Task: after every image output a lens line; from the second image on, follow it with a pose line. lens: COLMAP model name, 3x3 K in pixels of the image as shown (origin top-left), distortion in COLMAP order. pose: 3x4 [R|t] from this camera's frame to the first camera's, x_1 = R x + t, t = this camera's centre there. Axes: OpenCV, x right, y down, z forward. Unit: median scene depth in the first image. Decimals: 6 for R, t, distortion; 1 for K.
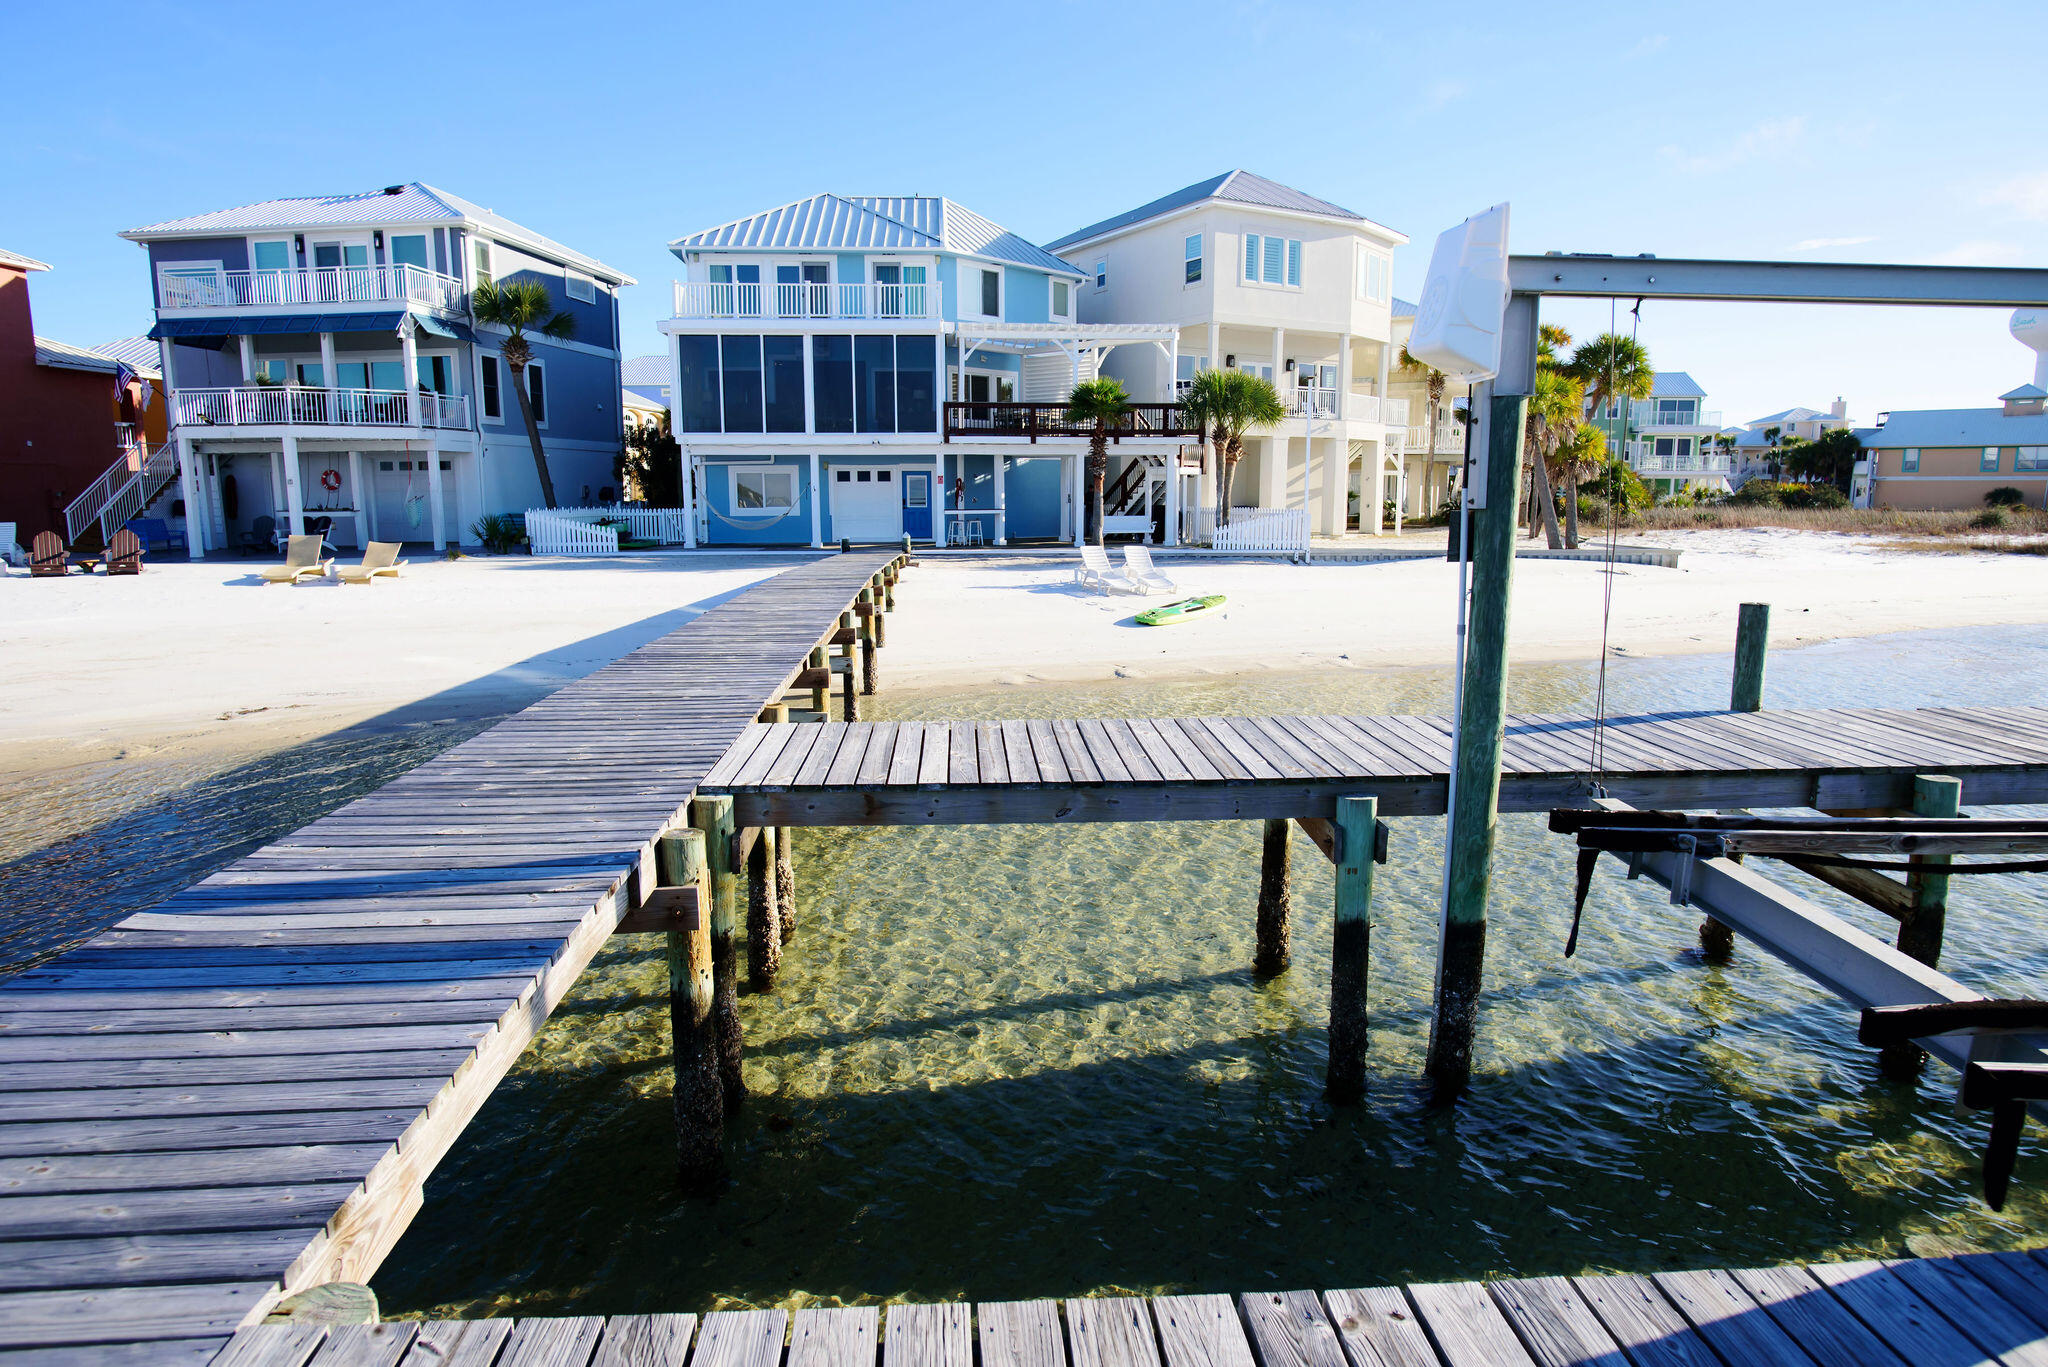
lens RADIAL K [[1202.3, 0, 1035.1], [0, 1202.3, 682.0], [0, 0, 1]] dist [-0.039751, 0.017724]
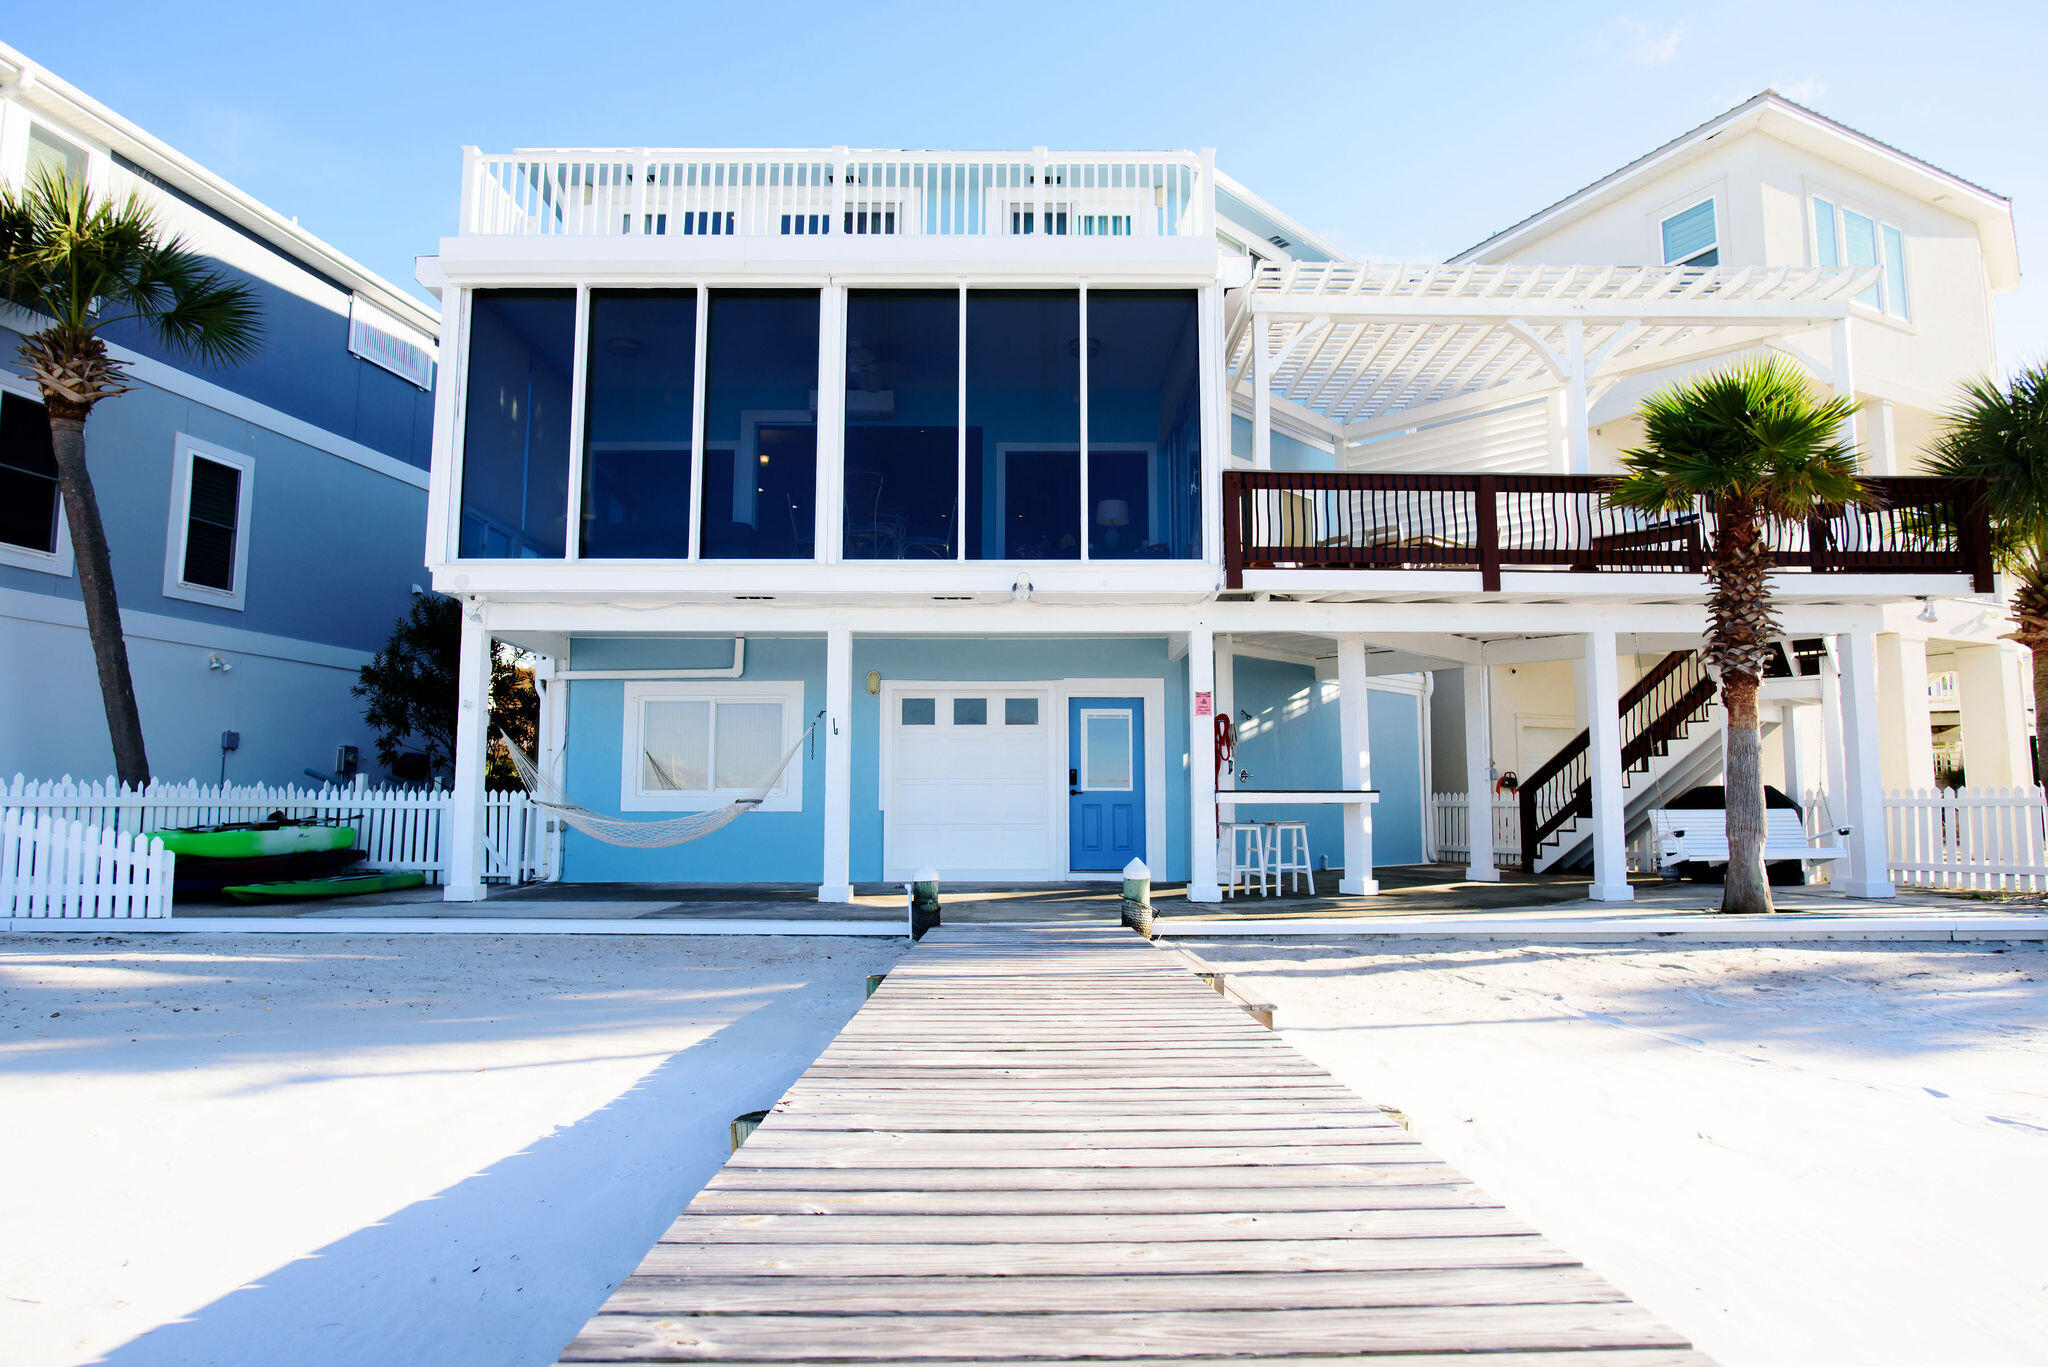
lens RADIAL K [[1202.3, 0, 1035.1], [0, 1202.3, 682.0], [0, 0, 1]] dist [-0.039751, 0.017724]
pose [[0.999012, -0.003931, -0.044257, -0.111151], [-0.007825, 0.964942, -0.262348, -0.083851], [0.043737, 0.262435, 0.963958, 0.663998]]
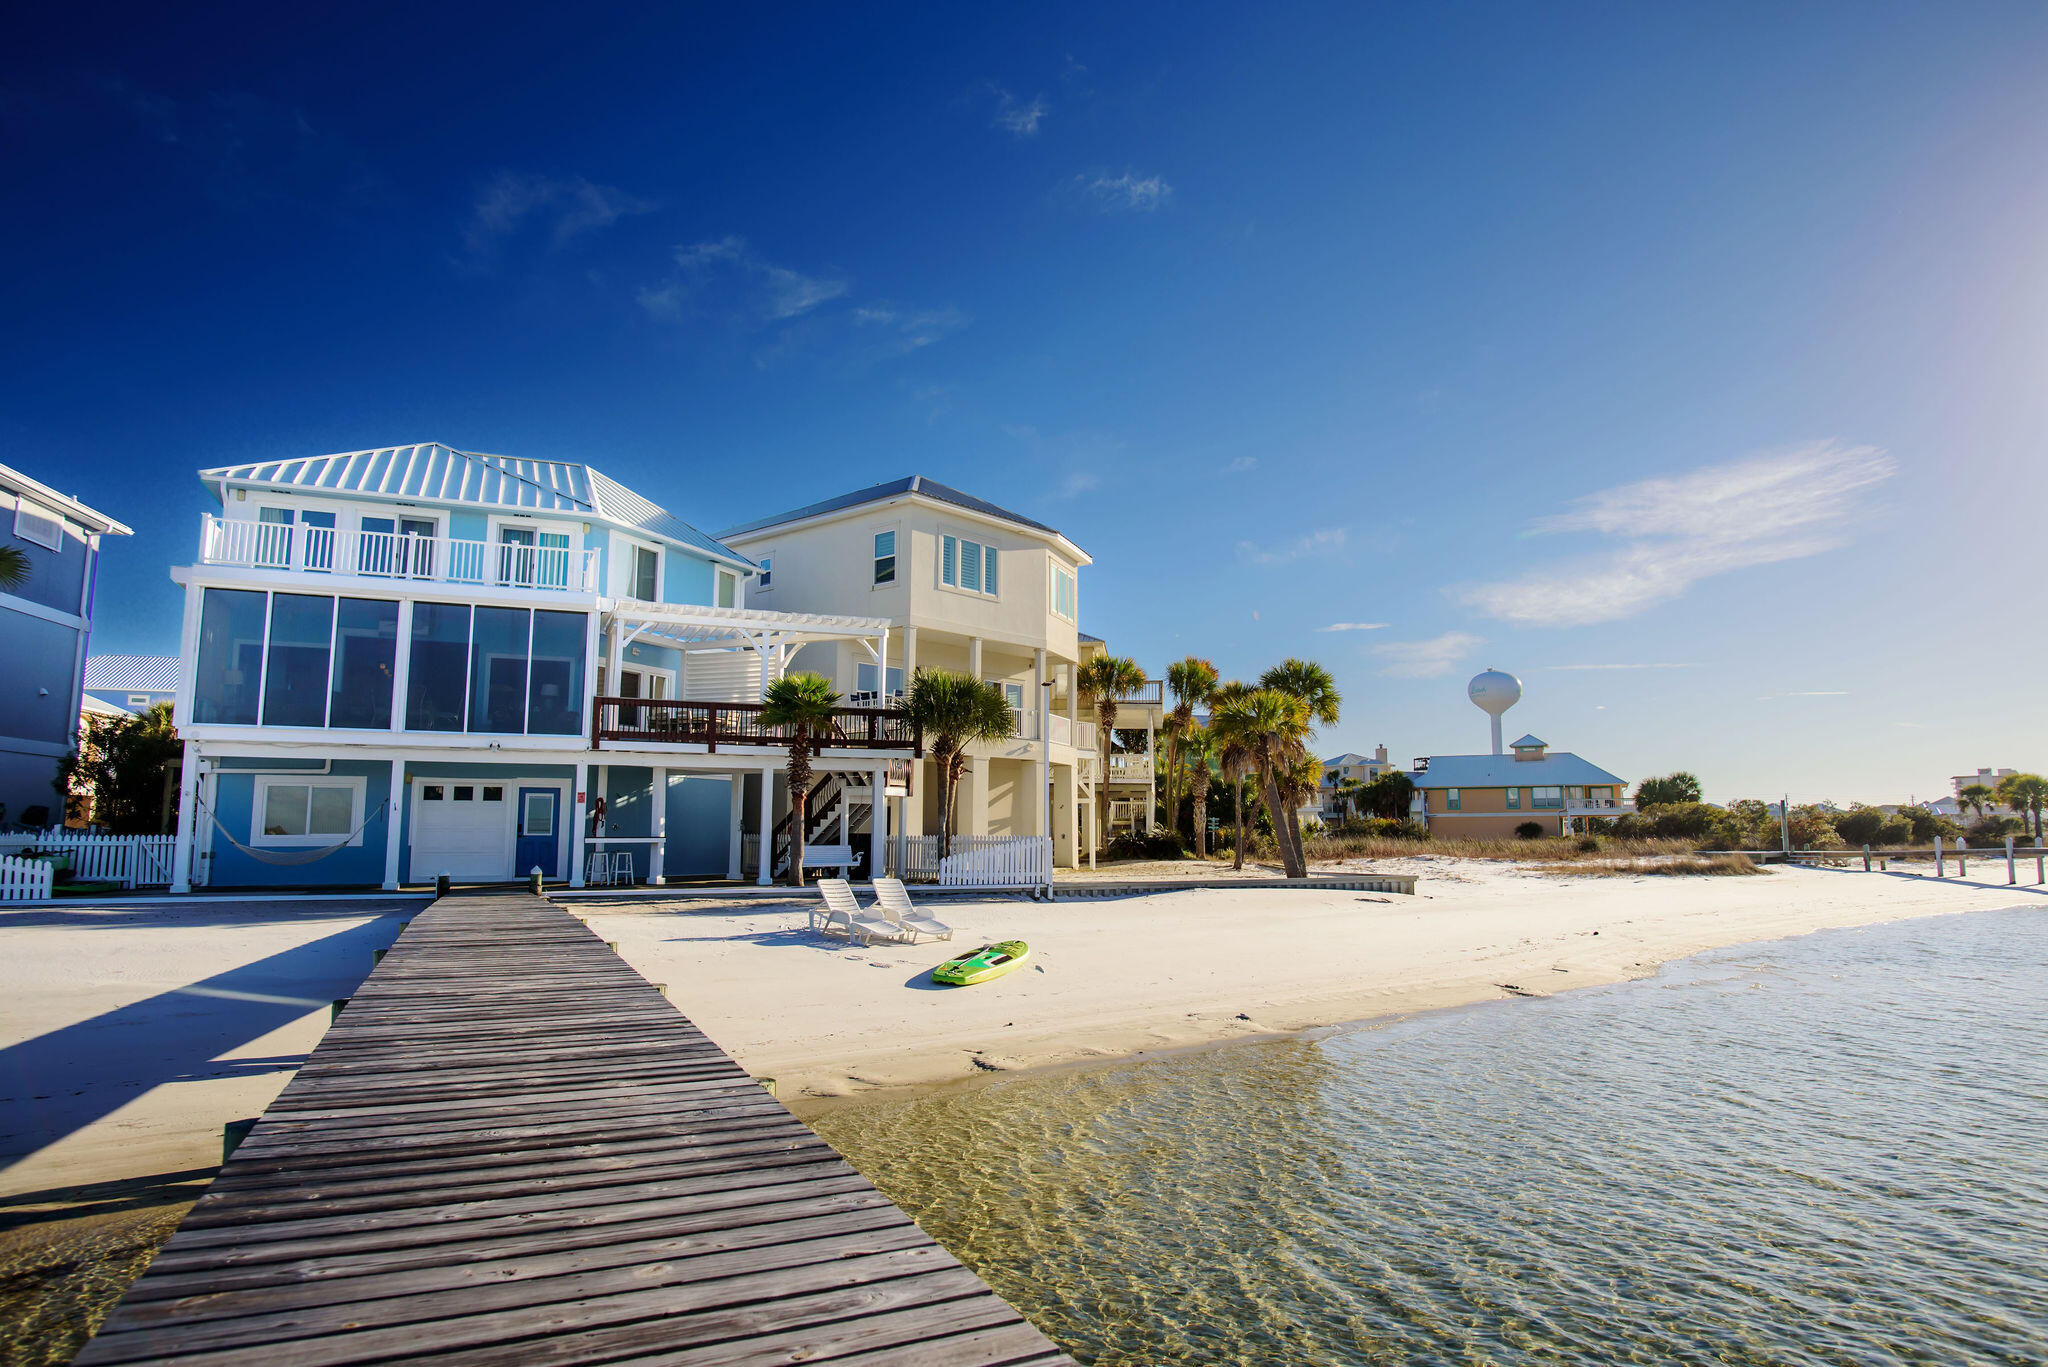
lens RADIAL K [[1221.8, 0, 1063.9], [0, 1221.8, 674.3], [0, 0, 1]] dist [-0.040325, 0.016996]
pose [[0.929502, 0.046443, 0.365882, -0.079436], [0.060312, 0.959546, -0.275017, -0.014529], [-0.363853, 0.277696, 0.889098, 0.188853]]
